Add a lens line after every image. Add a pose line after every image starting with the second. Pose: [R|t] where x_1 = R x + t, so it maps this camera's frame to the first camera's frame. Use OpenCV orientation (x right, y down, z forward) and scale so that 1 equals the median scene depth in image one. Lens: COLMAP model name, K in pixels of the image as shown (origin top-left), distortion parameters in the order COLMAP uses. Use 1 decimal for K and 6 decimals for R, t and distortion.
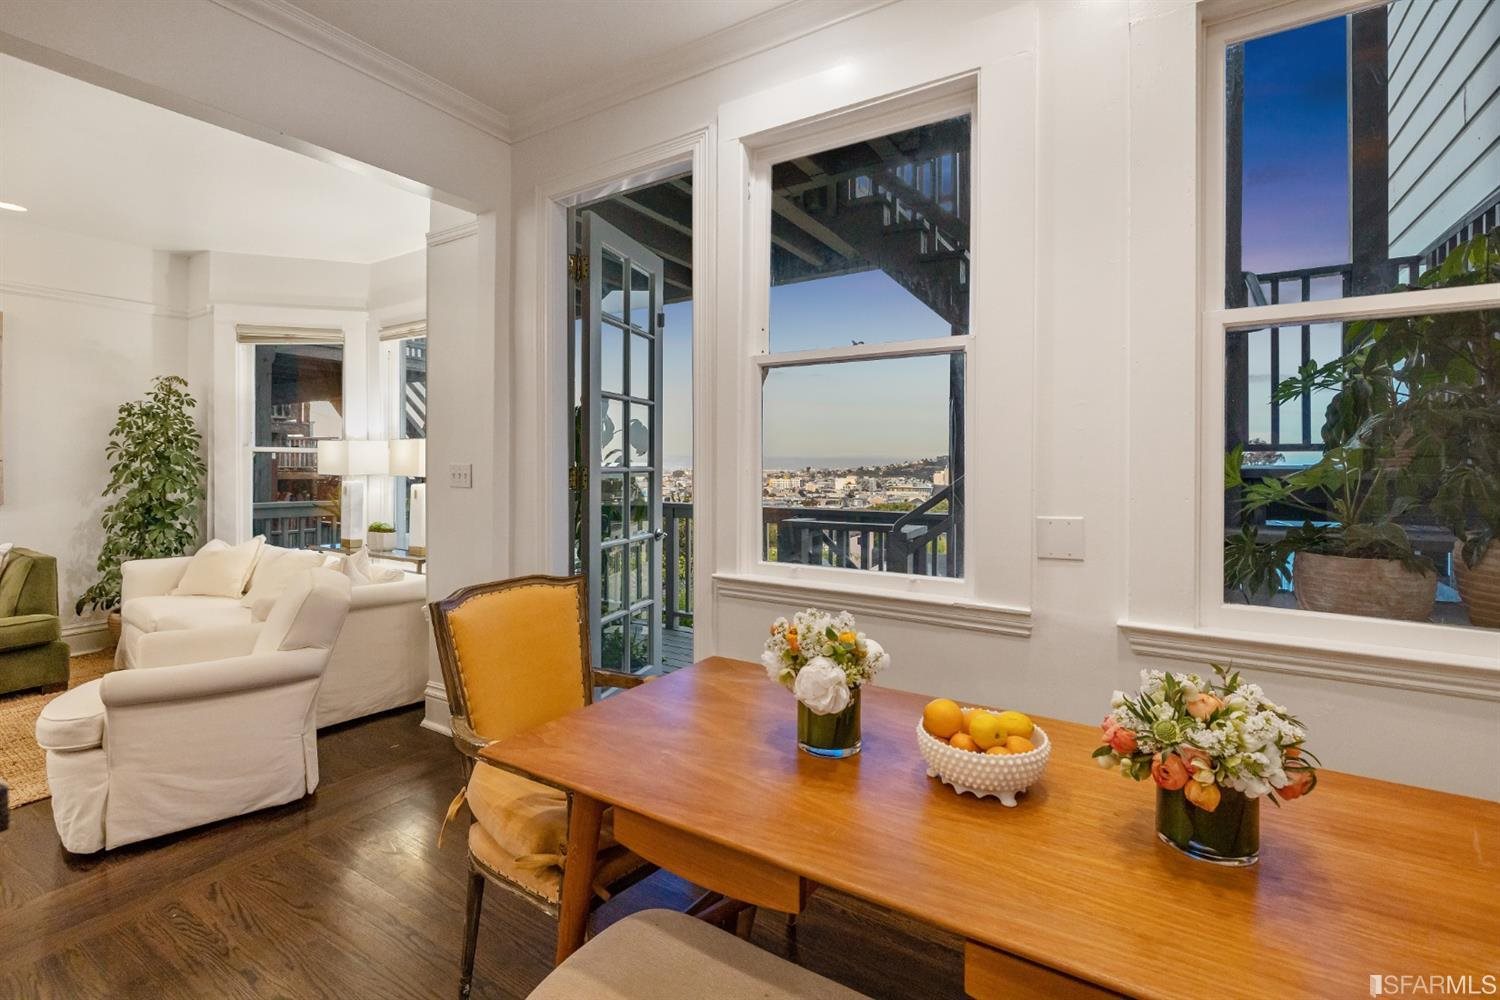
lens RADIAL K [[681.2, 0, 743.7], [0, 681.2, 463.9], [0, 0, 1]] dist [-0.003045, 0.000302]
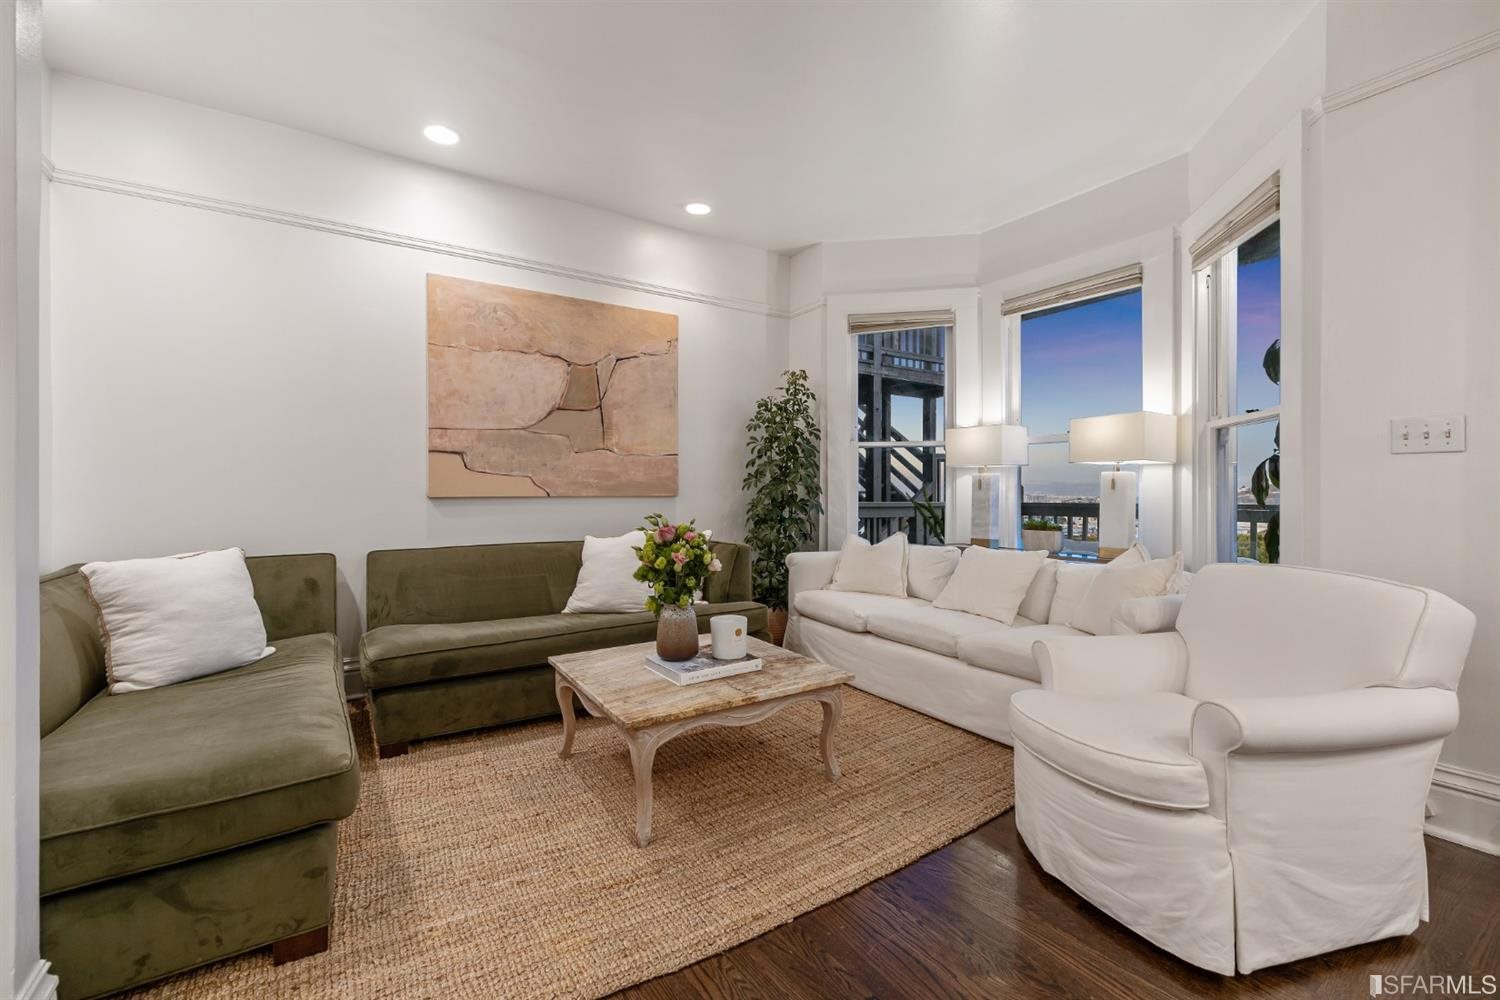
lens RADIAL K [[638.6, 0, 754.6], [0, 638.6, 492.3], [0, 0, 1]] dist [-0.000244, 0.000071]
pose [[0.918714, -0.005950, -0.394878, -0.503706], [0.005007, 0.999982, -0.003418, 0.048663], [0.394891, 0.001163, 0.918727, 0.114782]]
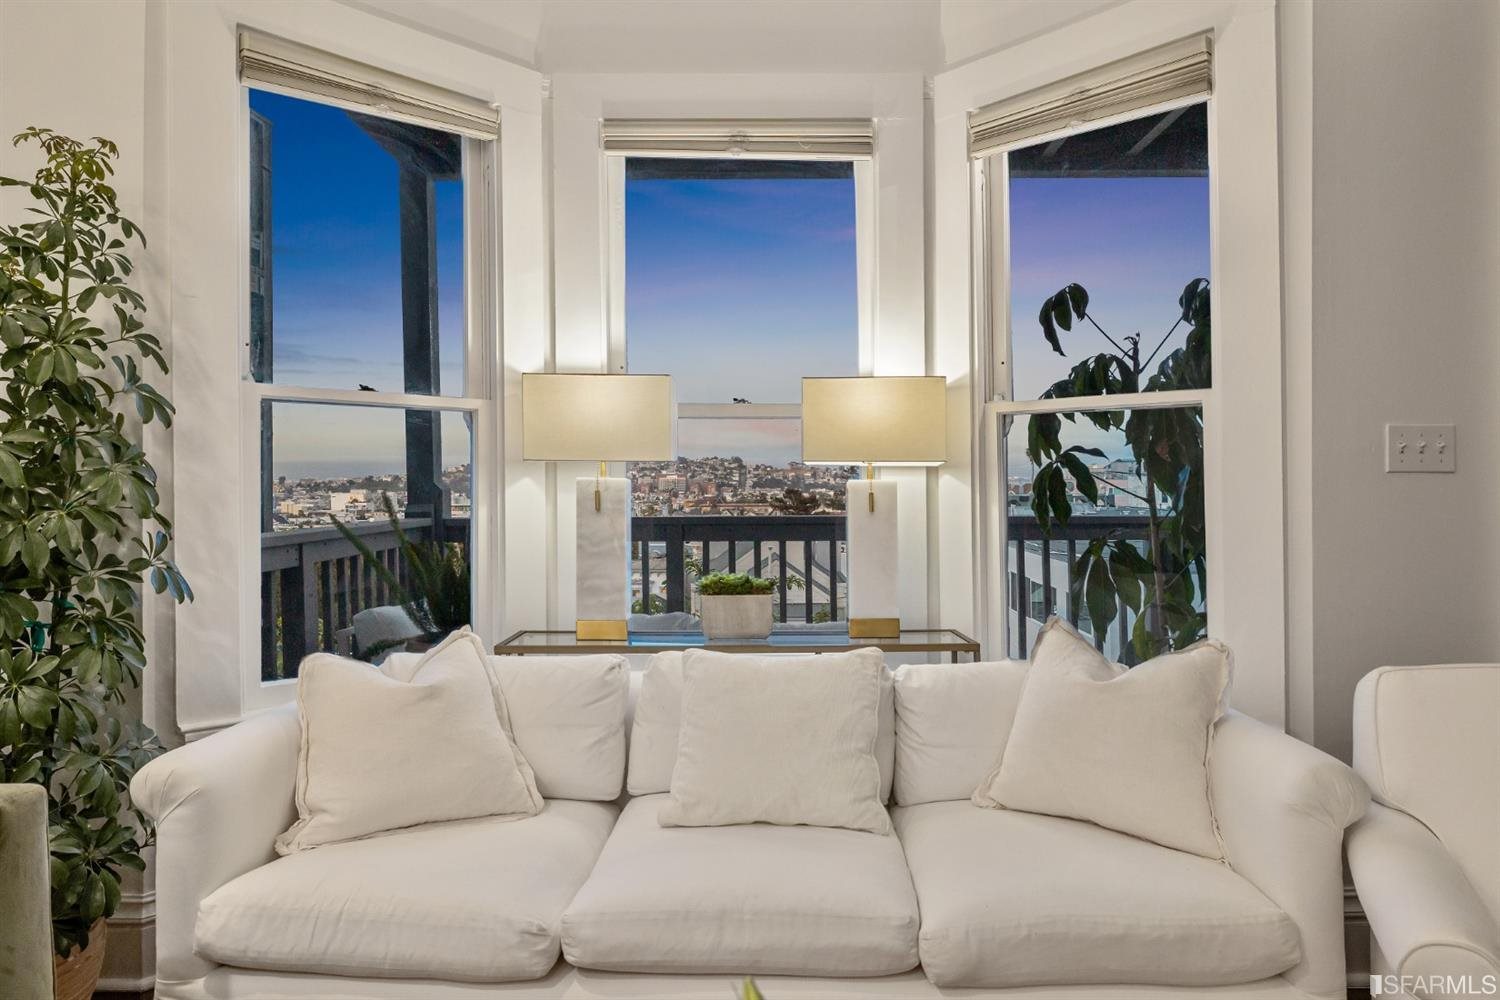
lens RADIAL K [[937.5, 0, 760.7], [0, 937.5, 470.9], [0, 0, 1]] dist [-0.001316, 0.000011]
pose [[0.827355, -0.009555, 0.561598, -0.782071], [0.009644, 0.999950, 0.002805, 0.019585], [-0.561597, 0.003095, 0.827405, 0.460922]]
